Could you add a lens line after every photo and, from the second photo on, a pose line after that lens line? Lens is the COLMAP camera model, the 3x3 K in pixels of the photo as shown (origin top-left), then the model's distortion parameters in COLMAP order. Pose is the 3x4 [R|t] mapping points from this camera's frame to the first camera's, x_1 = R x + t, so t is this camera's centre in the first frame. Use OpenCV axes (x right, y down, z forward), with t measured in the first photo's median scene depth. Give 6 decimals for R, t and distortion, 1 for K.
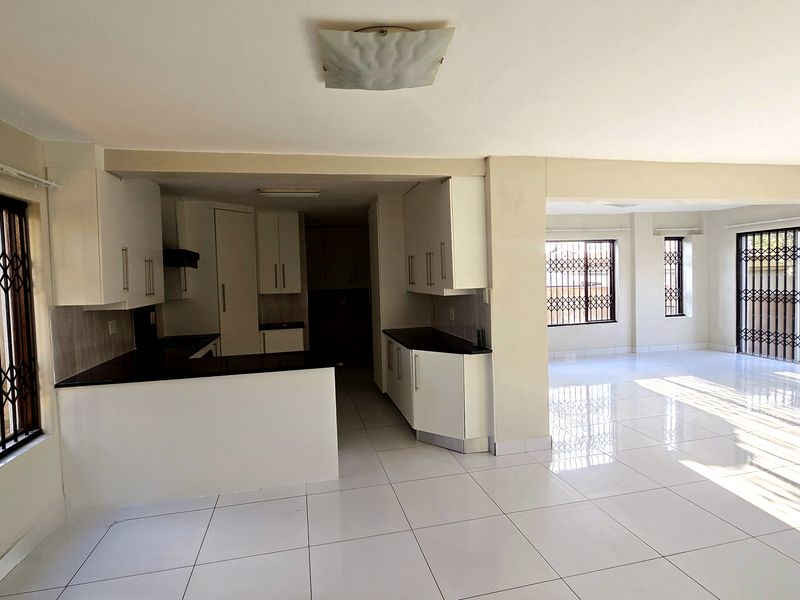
lens RADIAL K [[439.2, 0, 400.0], [0, 439.2, 291.2], [0, 0, 1]] dist [-0.000380, 0.000220]
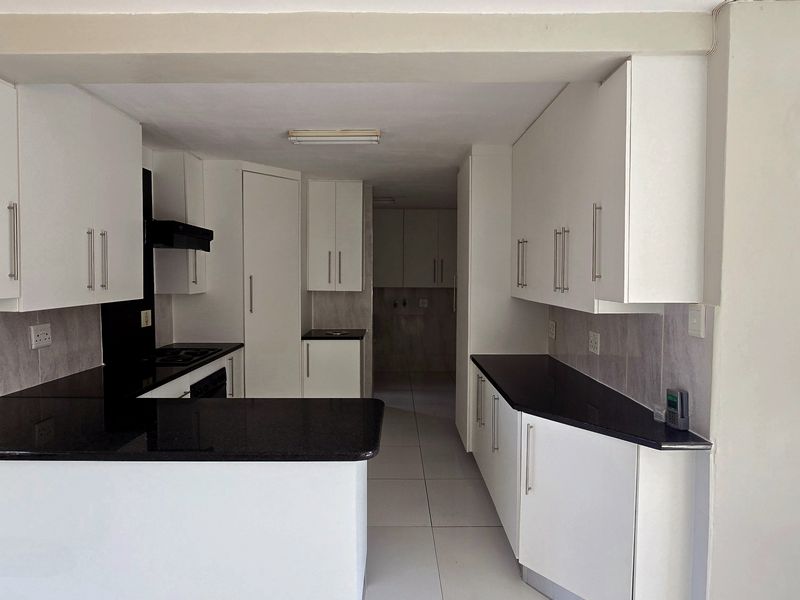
lens RADIAL K [[439.2, 0, 400.0], [0, 439.2, 291.2], [0, 0, 1]] dist [-0.000380, 0.000220]
pose [[0.976037, 0.043298, -0.213253, -0.007894], [-0.041850, 0.999060, 0.011303, -0.009702], [0.213542, -0.002108, 0.976932, 0.390285]]
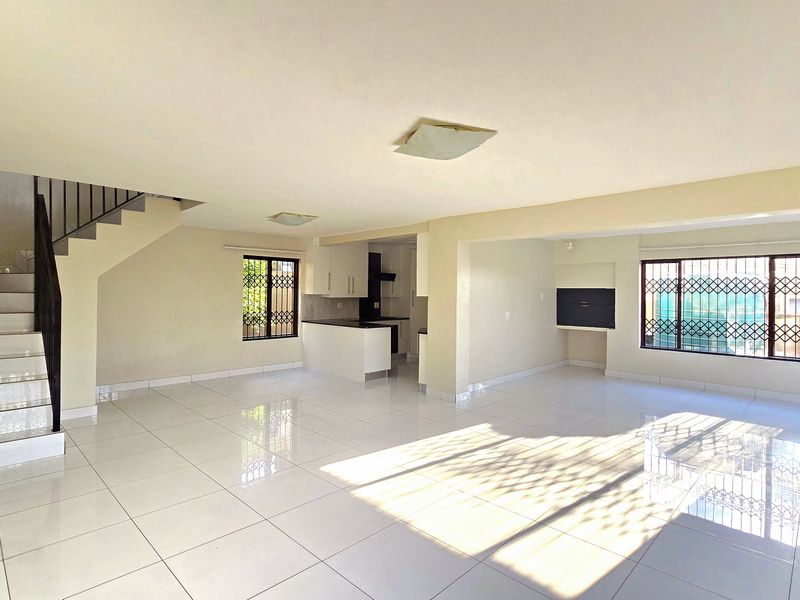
lens RADIAL K [[439.2, 0, 400.0], [0, 439.2, 291.2], [0, 0, 1]] dist [-0.000380, 0.000220]
pose [[0.536946, 0.038055, -0.842758, 1.243229], [-0.059176, 0.998220, 0.007372, -0.026628], [0.841539, 0.045912, 0.538242, -0.020928]]
